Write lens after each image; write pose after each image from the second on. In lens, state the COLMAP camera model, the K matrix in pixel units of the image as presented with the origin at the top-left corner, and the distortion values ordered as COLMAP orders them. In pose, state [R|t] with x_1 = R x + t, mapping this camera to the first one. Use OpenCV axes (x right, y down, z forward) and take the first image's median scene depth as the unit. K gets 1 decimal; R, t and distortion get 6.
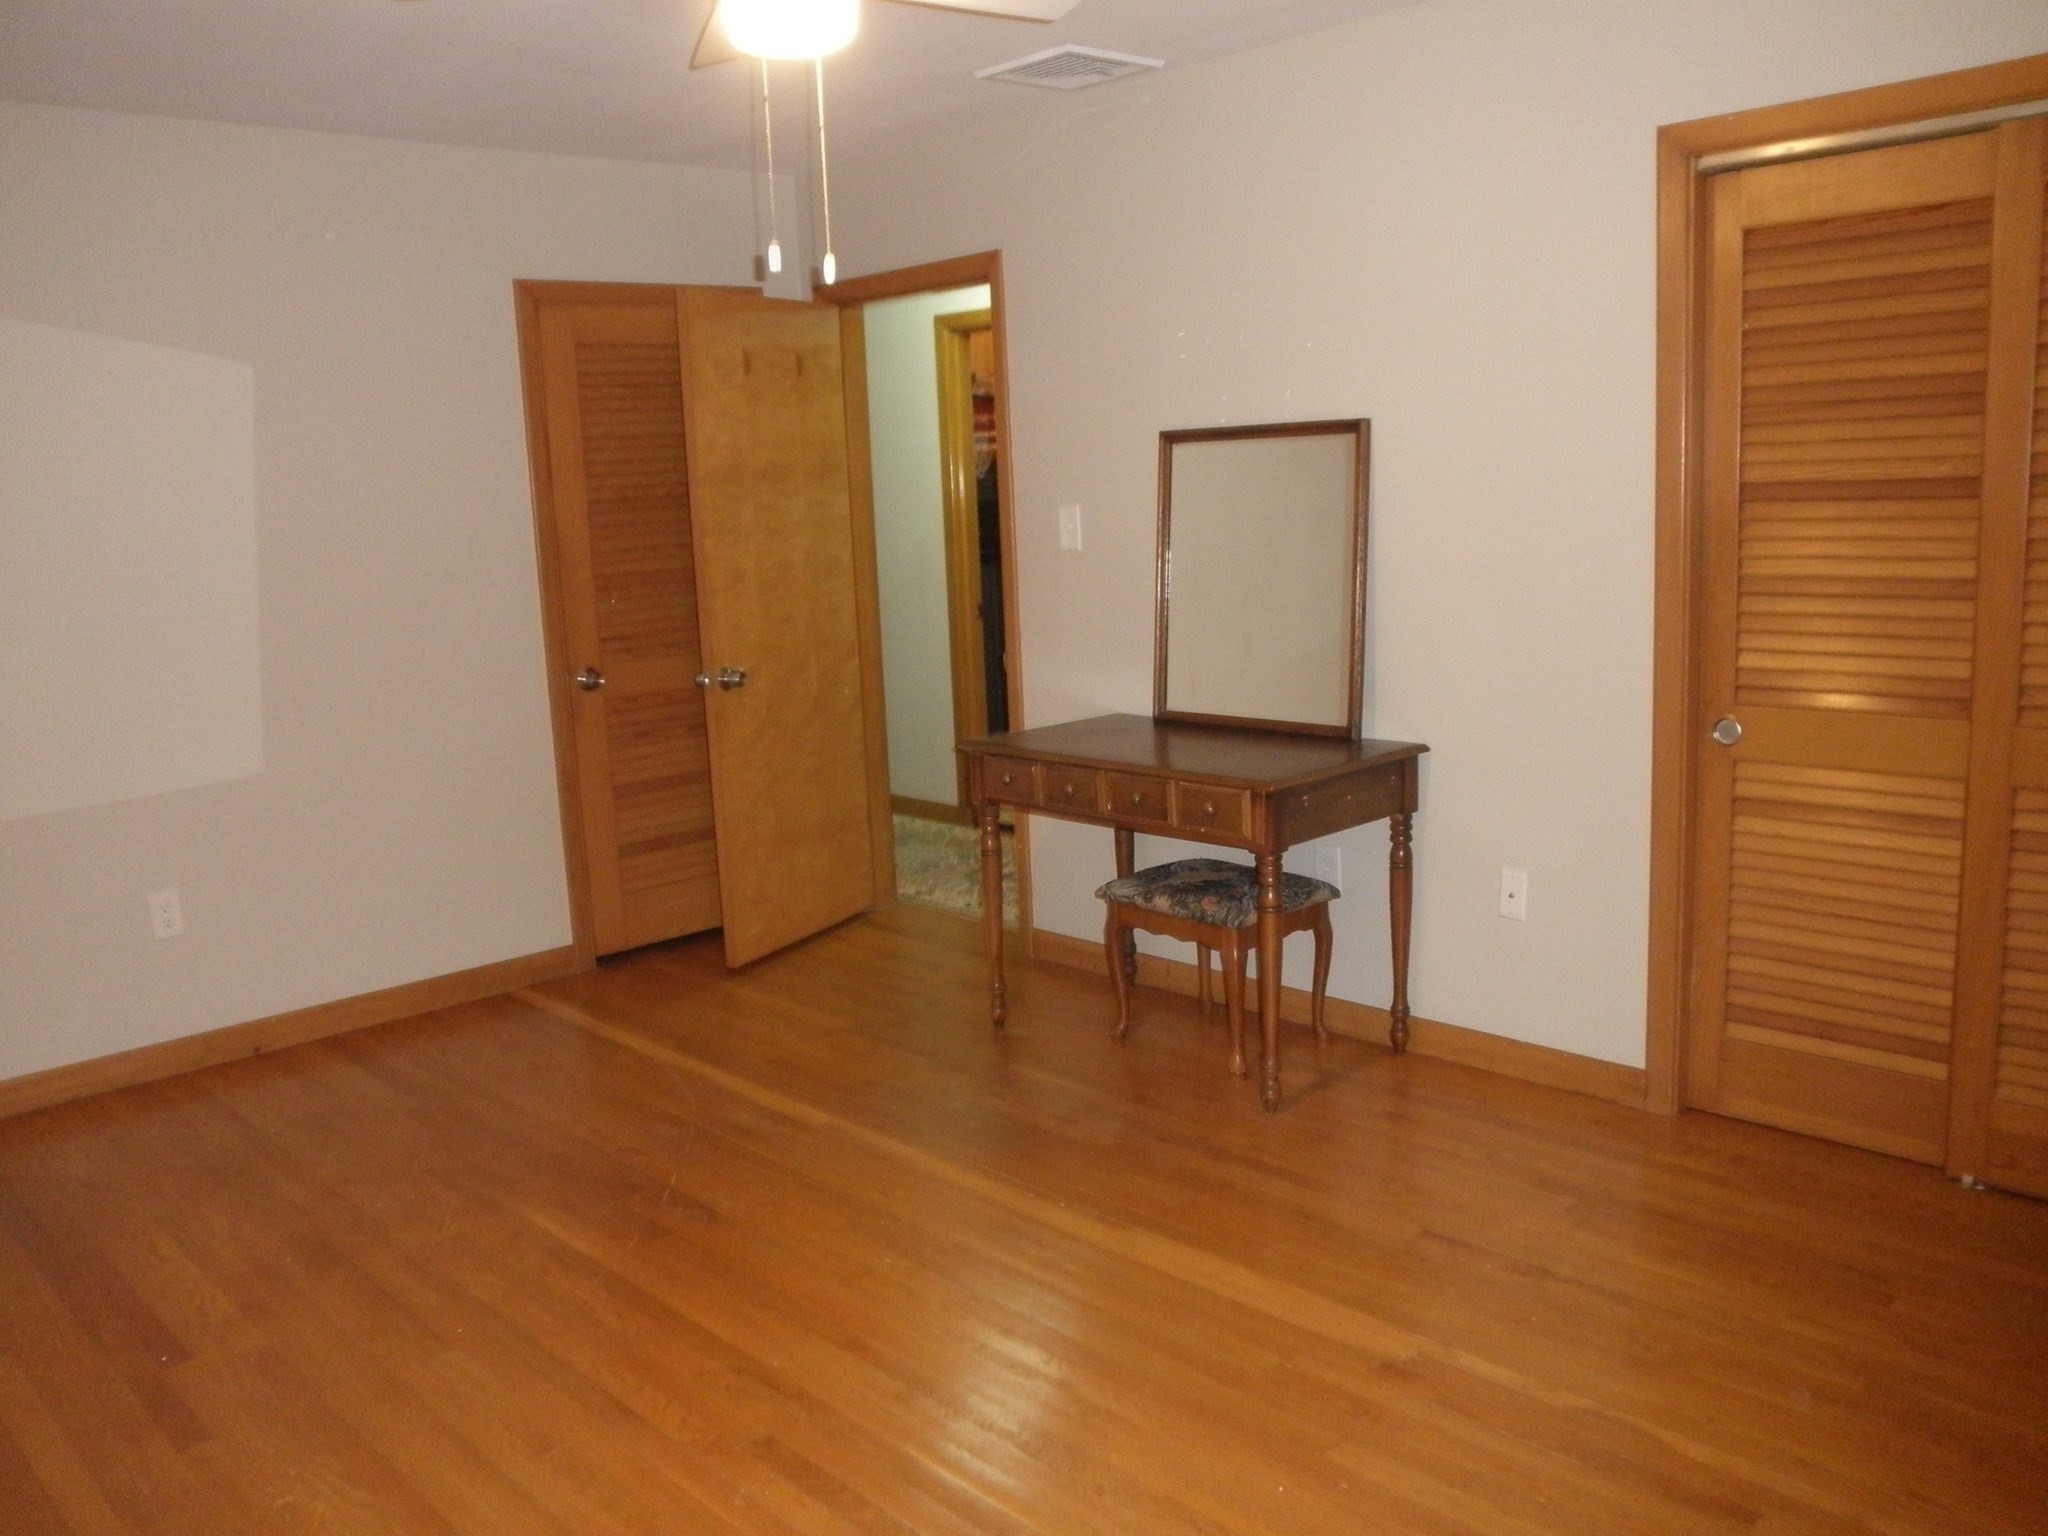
lens RADIAL K [[1679.2, 0, 1057.2], [0, 1679.2, 775.0], [0, 0, 1]] dist [-0.122213, 0.124644]
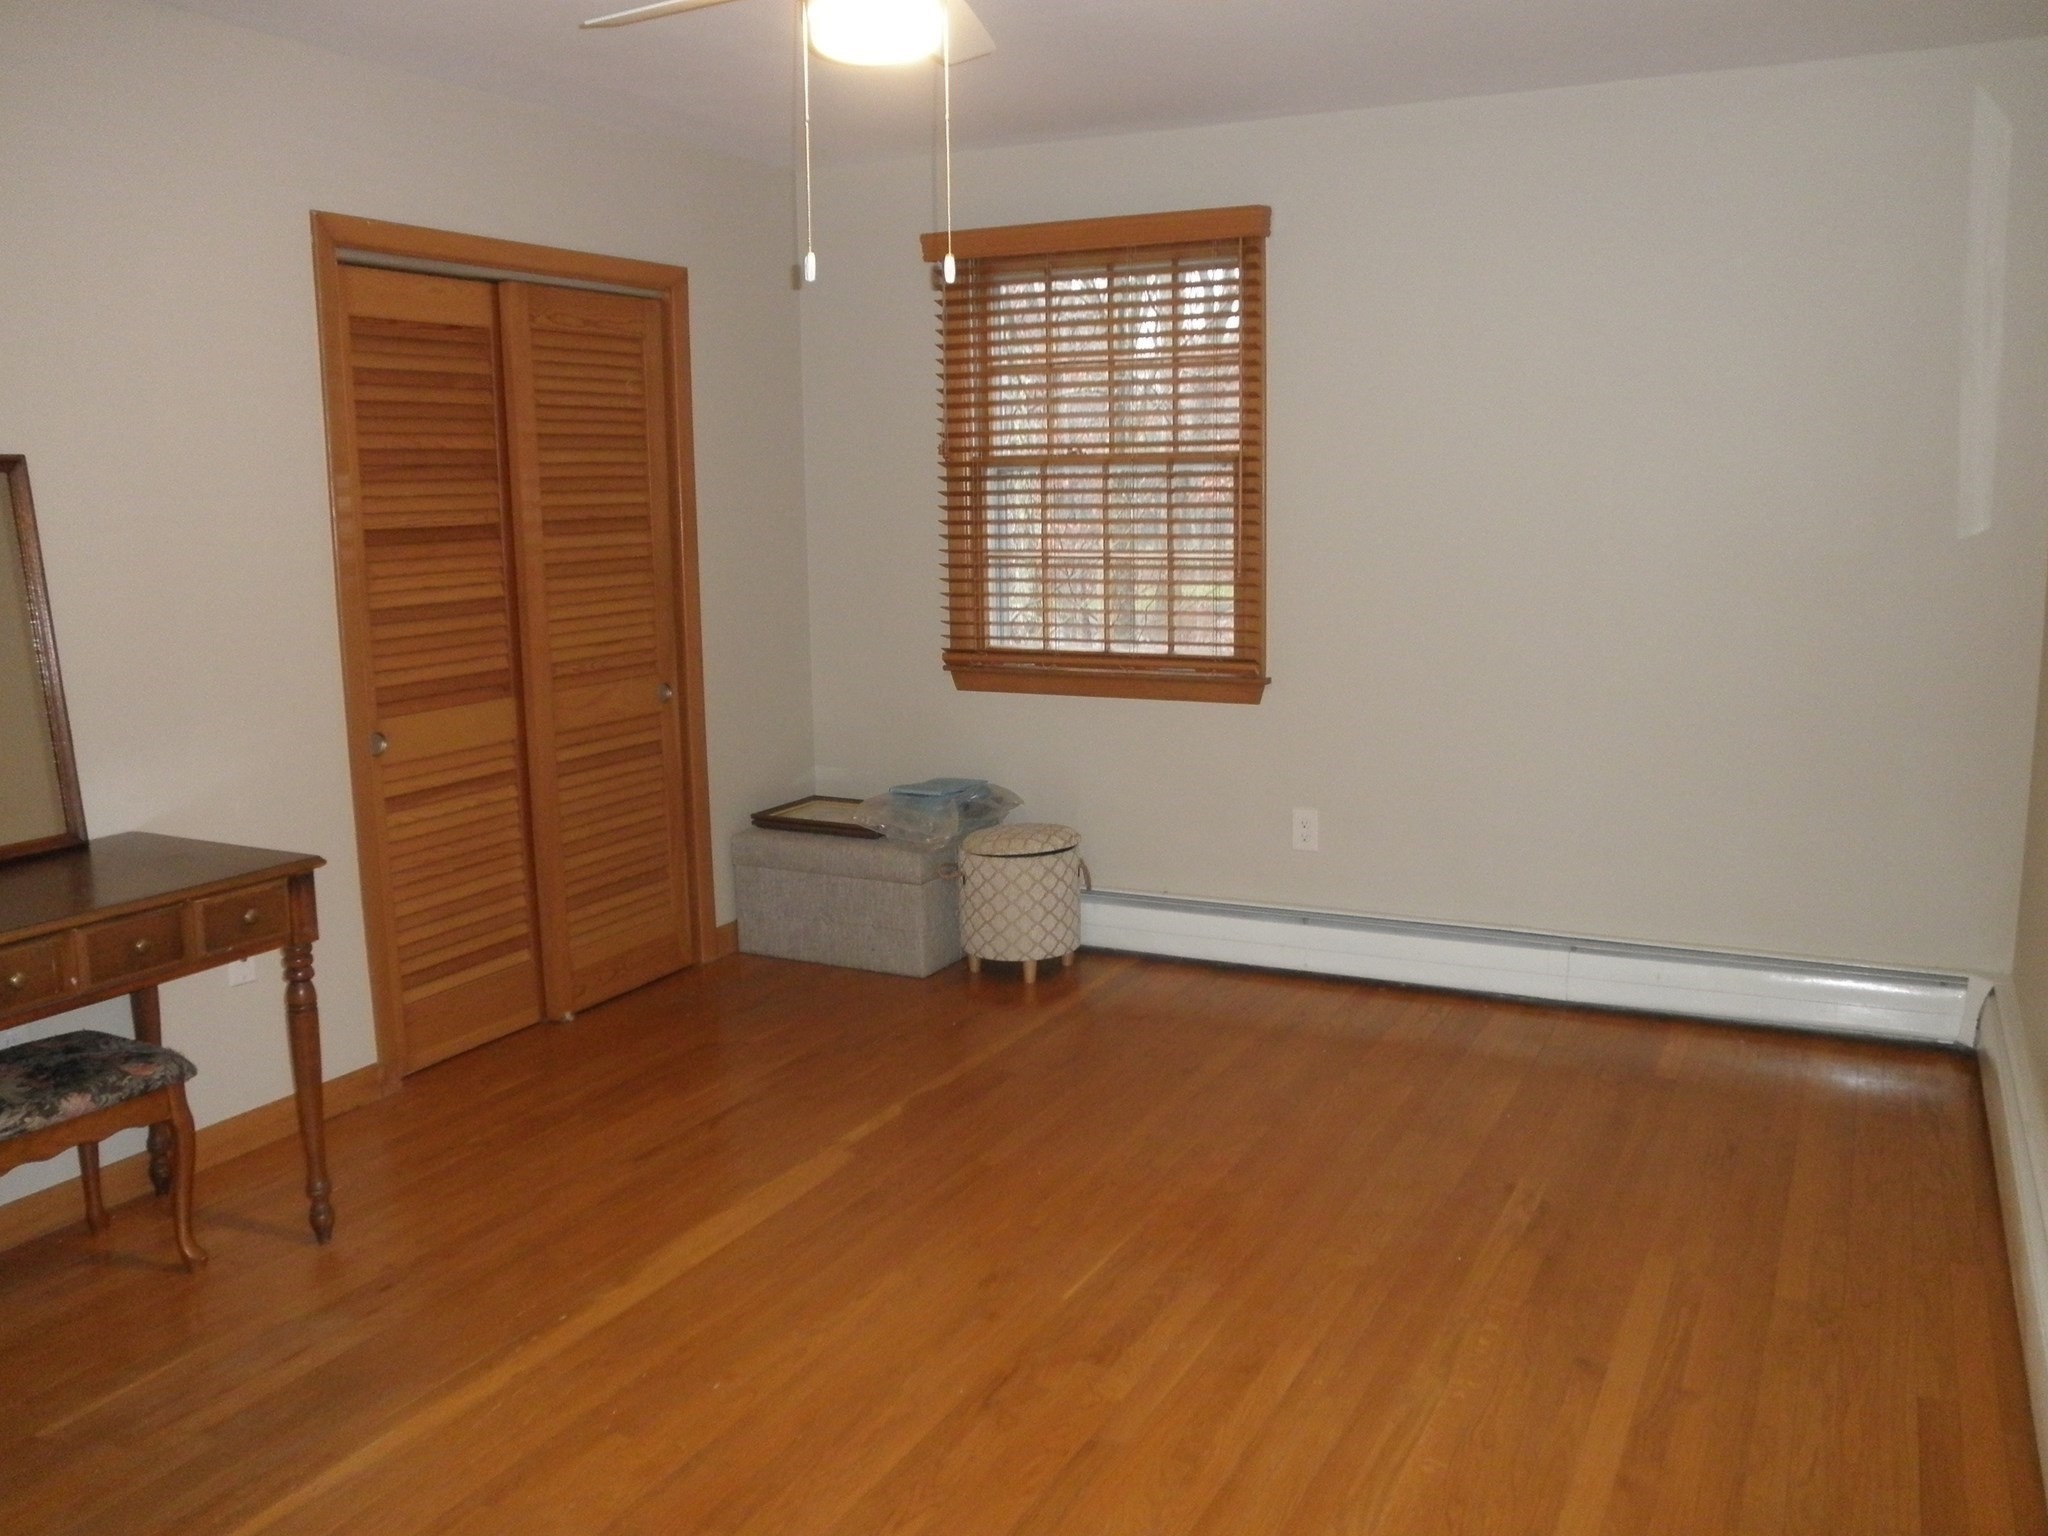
lens RADIAL K [[1679.2, 0, 1057.2], [0, 1679.2, 775.0], [0, 0, 1]] dist [-0.122213, 0.124644]
pose [[-0.333370, -0.111989, 0.936121, -0.893637], [0.192834, 0.963830, 0.183976, -0.134456], [-0.922865, 0.241849, -0.299716, 0.968655]]
